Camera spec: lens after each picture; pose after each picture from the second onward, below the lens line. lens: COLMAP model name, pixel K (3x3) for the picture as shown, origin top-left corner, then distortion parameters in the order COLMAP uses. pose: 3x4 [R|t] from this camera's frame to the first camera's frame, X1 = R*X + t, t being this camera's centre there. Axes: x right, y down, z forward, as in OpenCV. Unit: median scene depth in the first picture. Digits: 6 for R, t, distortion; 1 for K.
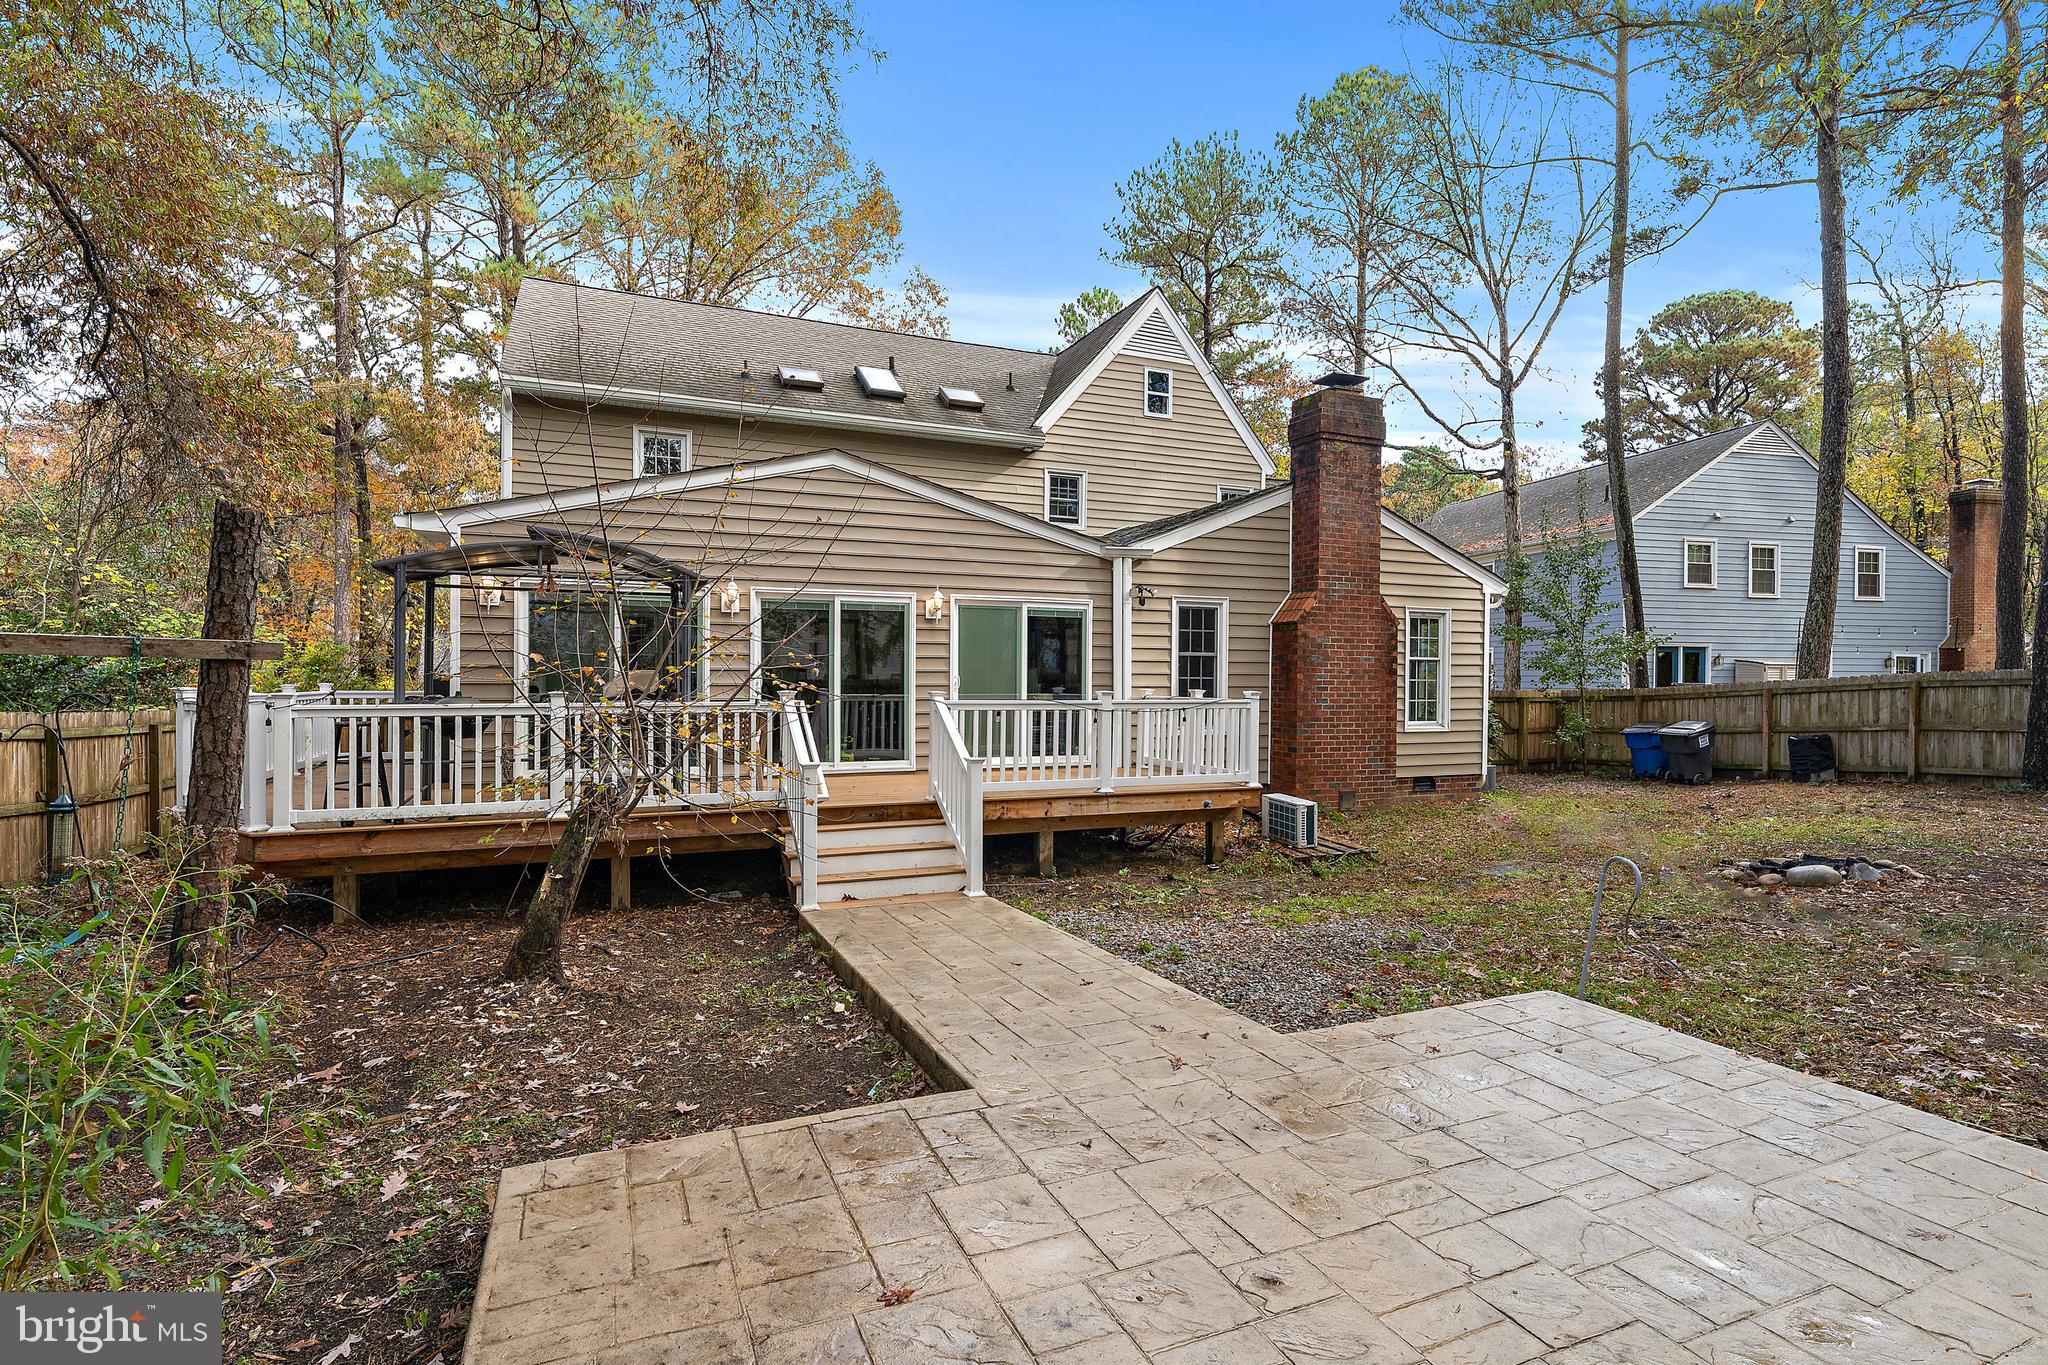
lens RADIAL K [[998.3, 0, 1076.2], [0, 998.3, 685.8], [0, 0, 1]] dist [-0.001394, -0.000427]
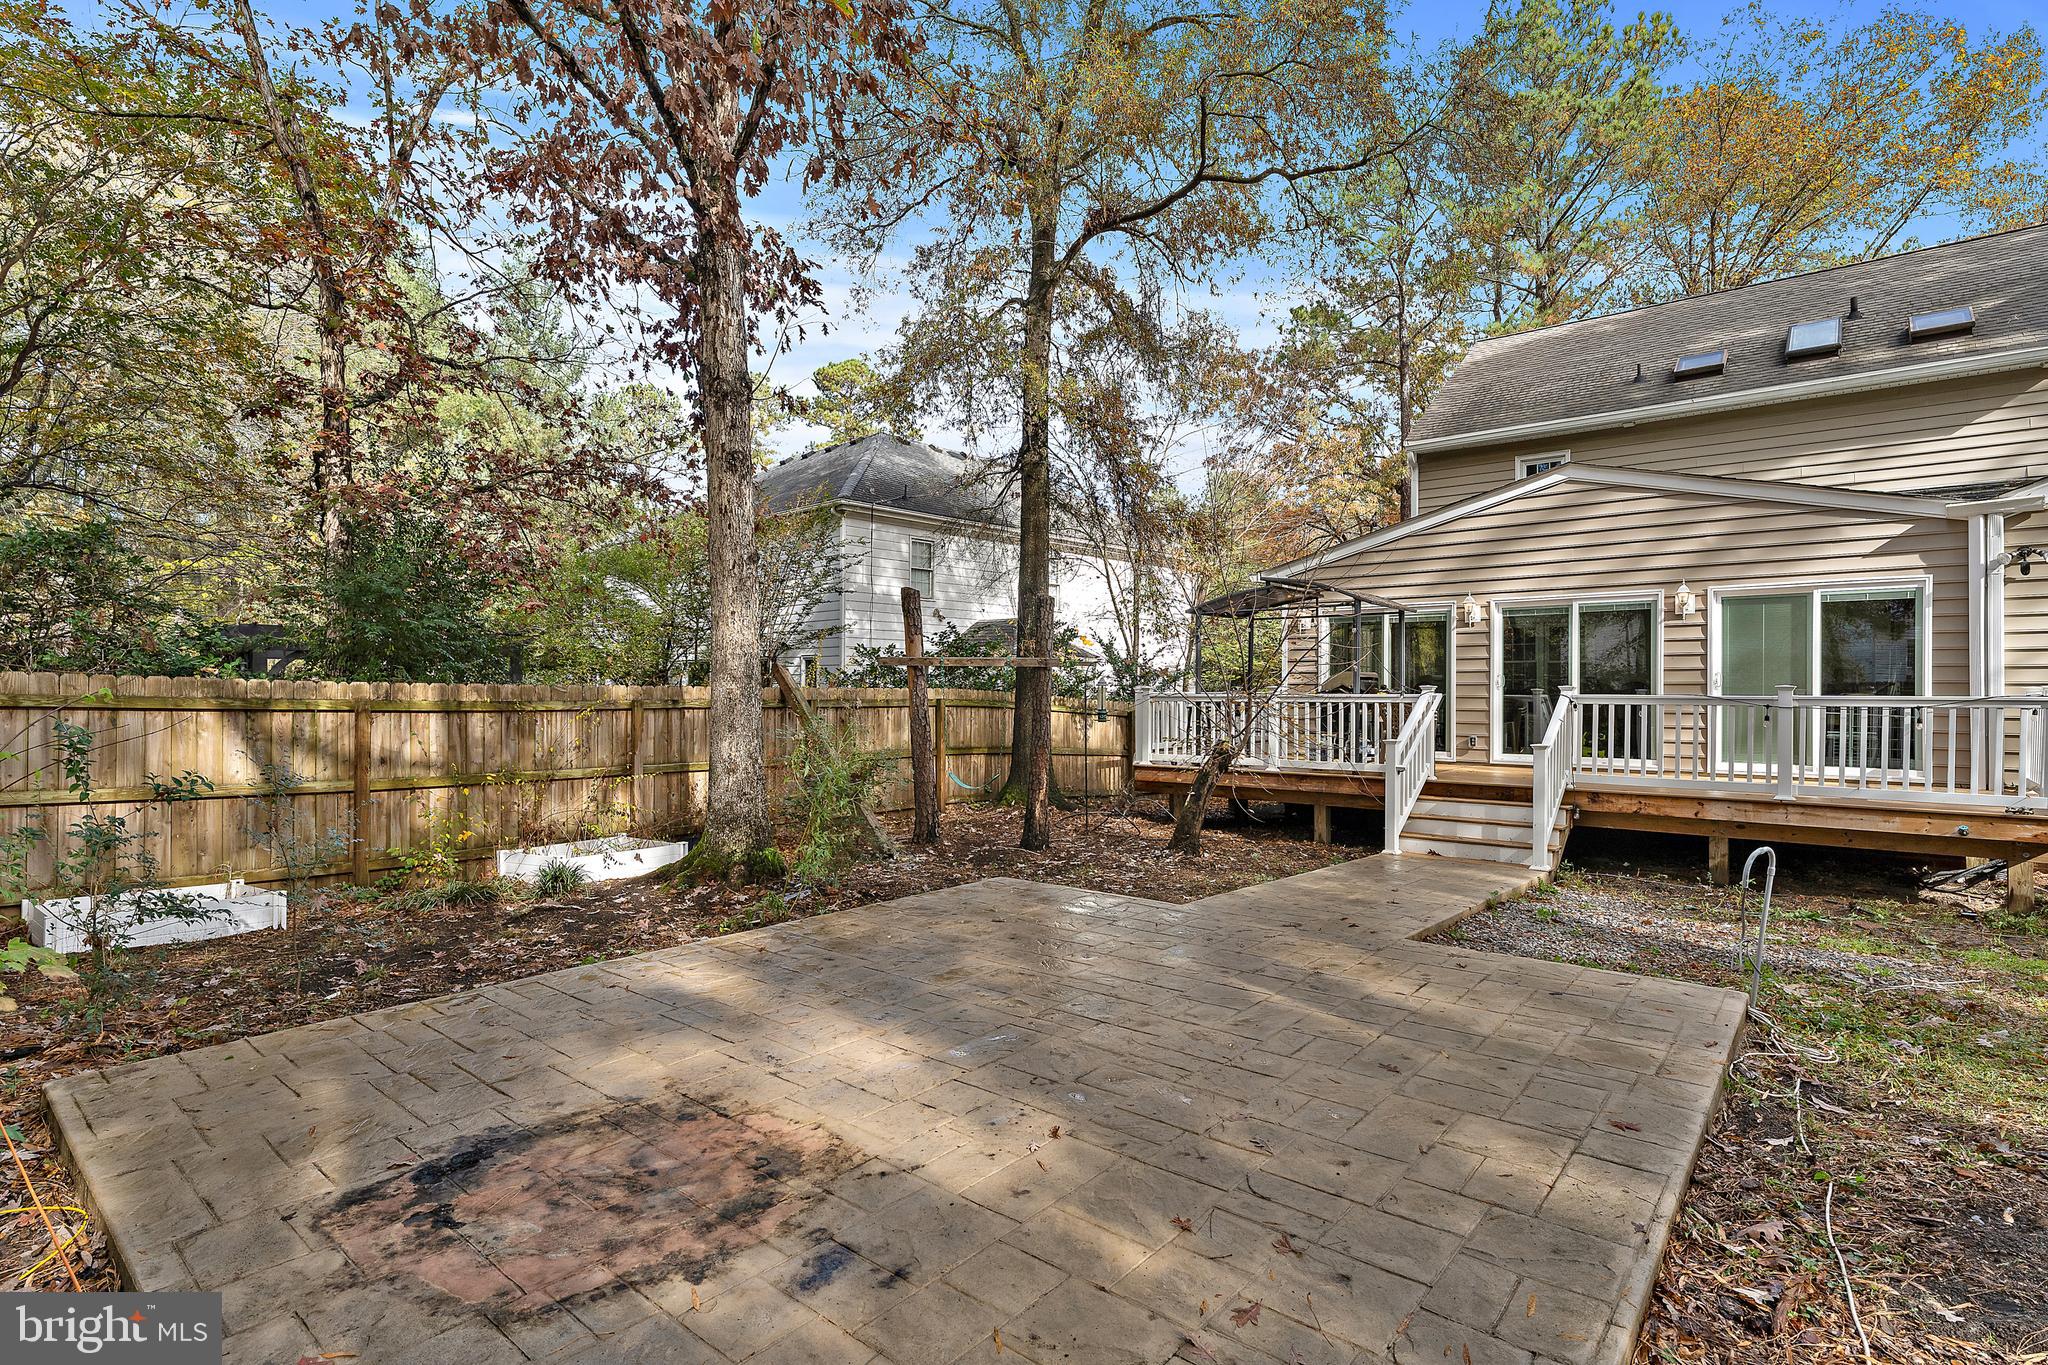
lens RADIAL K [[1013.5, 0, 1003.2], [0, 1013.5, 688.6], [0, 0, 1]] dist [-0.001114, 0.000288]
pose [[0.427077, -0.005706, -0.904197, 0.424804], [-0.005929, 0.999941, -0.009111, 0.015841], [0.904196, 0.009252, 0.427018, -0.007092]]
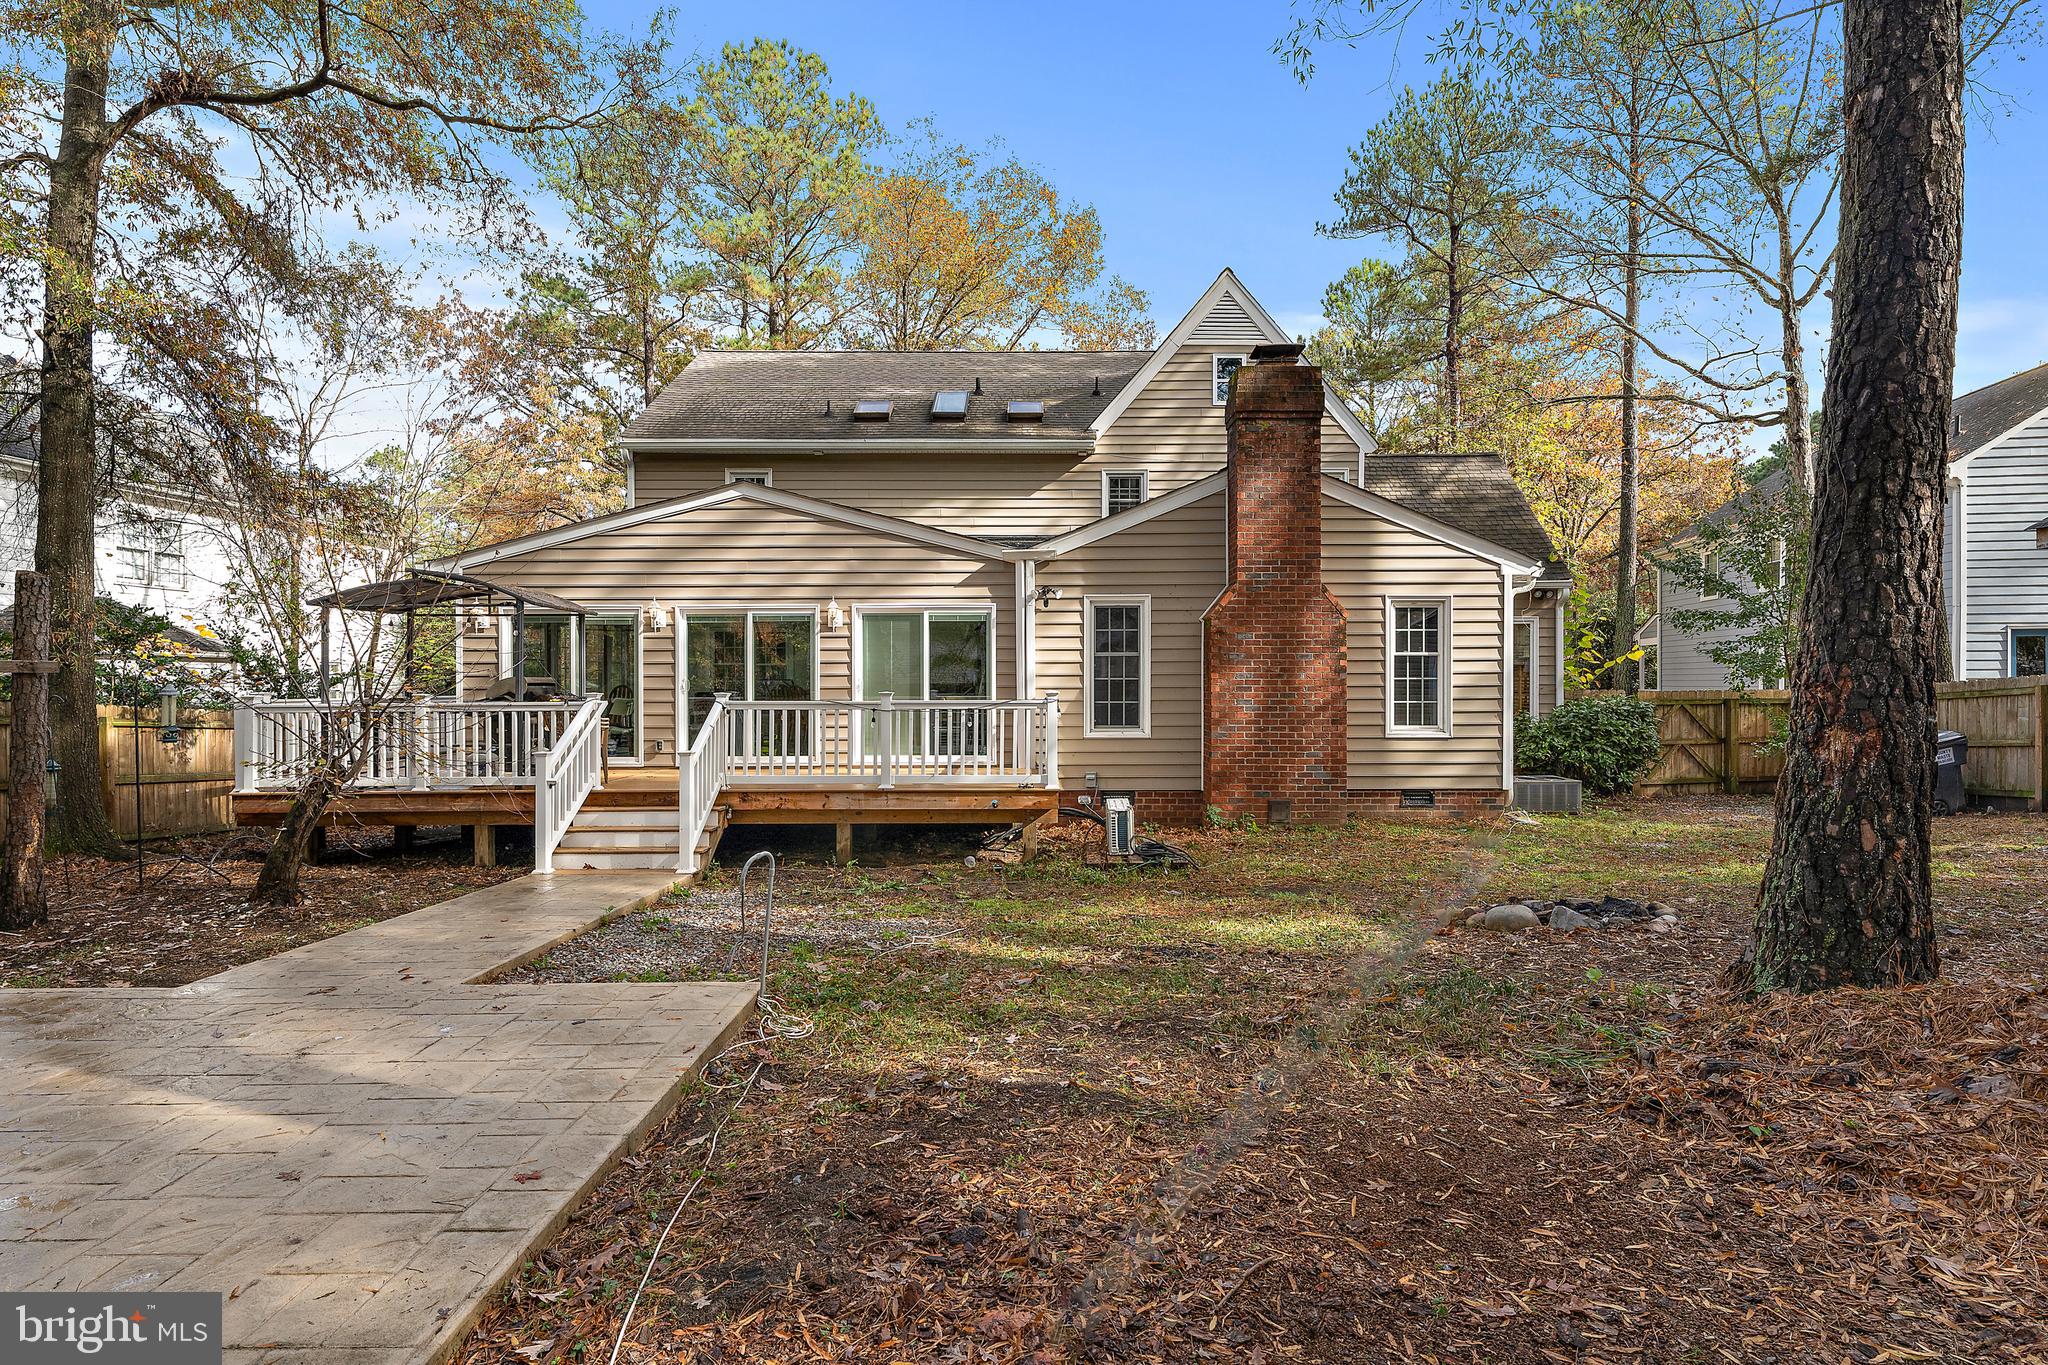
lens RADIAL K [[1015.5, 0, 1050.9], [0, 1015.5, 686.1], [0, 0, 1]] dist [-0.000057, -0.001085]
pose [[0.917039, -0.007656, -0.398724, 0.478861], [0.005857, 0.999966, -0.005729, 0.004858], [0.398754, 0.002919, 0.917053, 0.070611]]
